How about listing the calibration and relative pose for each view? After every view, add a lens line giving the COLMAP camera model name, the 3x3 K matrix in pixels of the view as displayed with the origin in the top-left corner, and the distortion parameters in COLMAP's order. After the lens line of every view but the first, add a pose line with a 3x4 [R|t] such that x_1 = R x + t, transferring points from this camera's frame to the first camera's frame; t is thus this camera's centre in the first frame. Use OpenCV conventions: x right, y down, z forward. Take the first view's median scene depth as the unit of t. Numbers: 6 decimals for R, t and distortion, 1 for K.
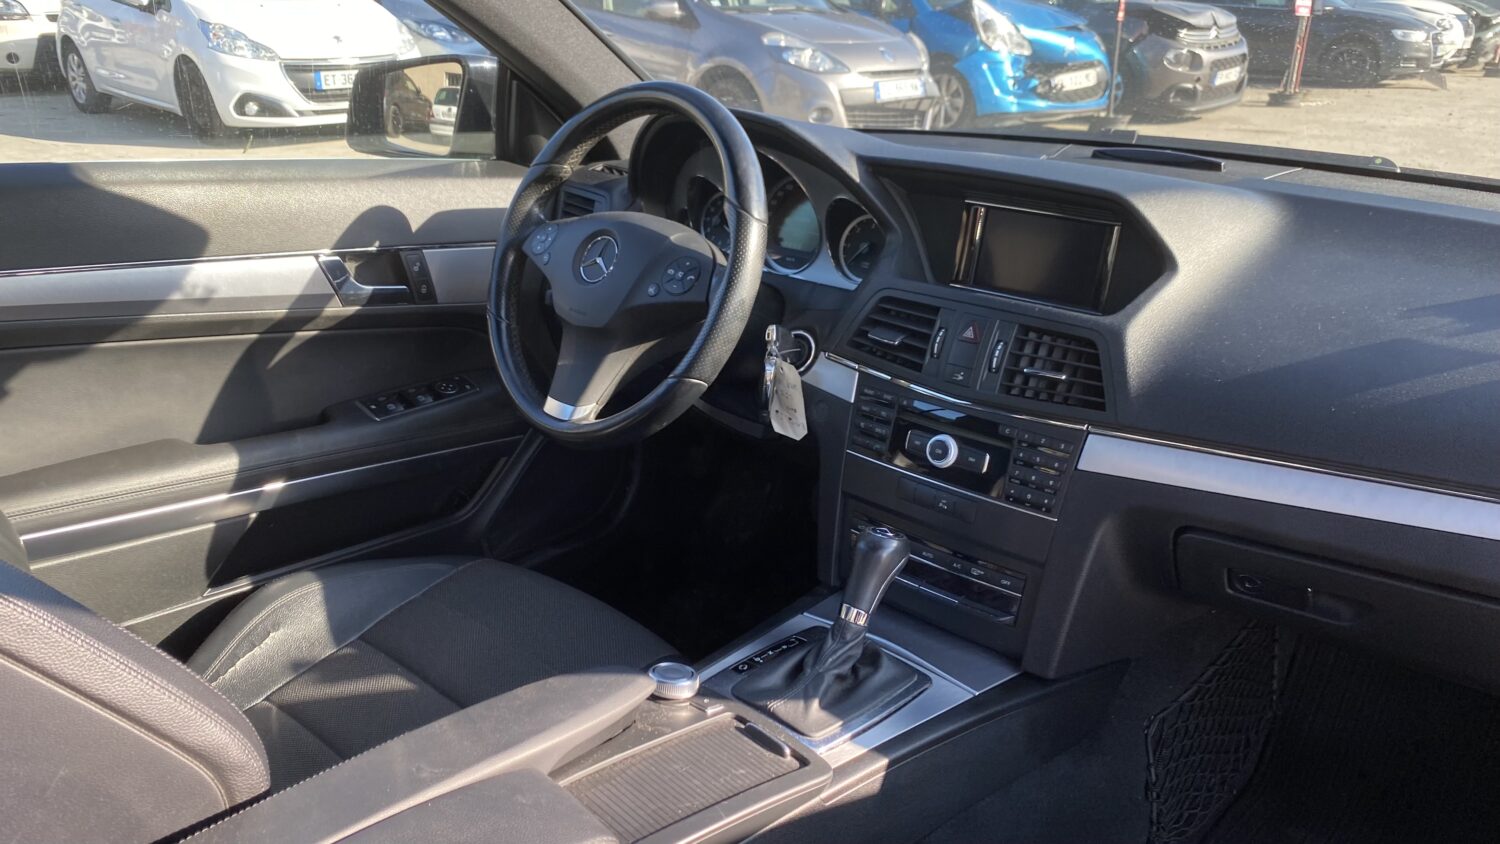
lens RADIAL K [[1161.0, 0, 742.2], [0, 1161.0, 433.8], [0, 0, 1]] dist [0.024808, -0.010675]
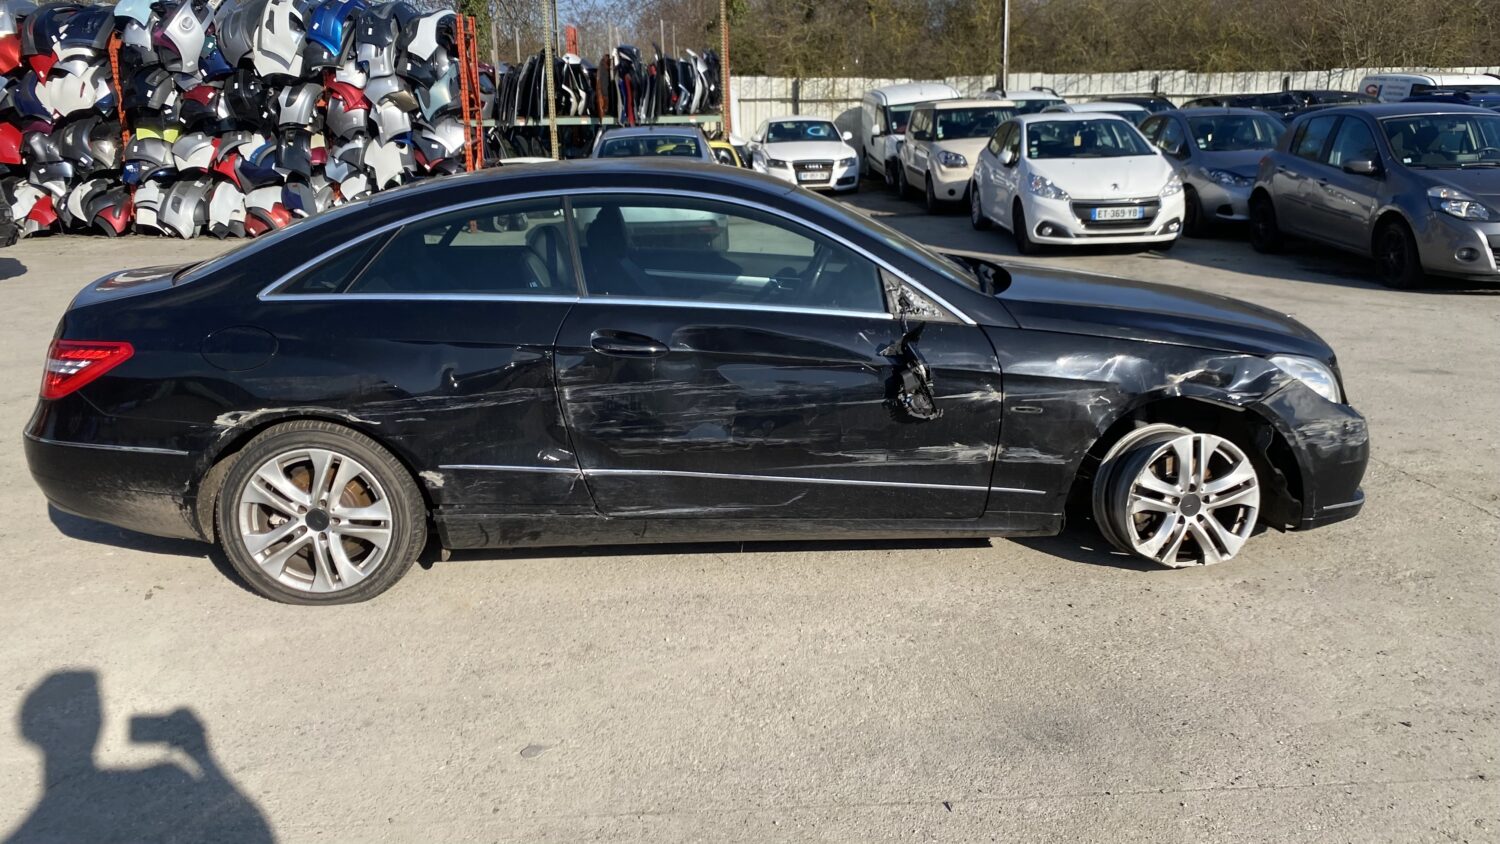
lens RADIAL K [[1161.0, 0, 752.8], [0, 1161.0, 435.9], [0, 0, 1]] dist [0.024808, -0.010675]
pose [[0.711015, 0.161432, -0.684396, 0.367290], [-0.224203, 0.974538, -0.003053, 0.064690], [0.666477, 0.155614, 0.729104, -0.292039]]
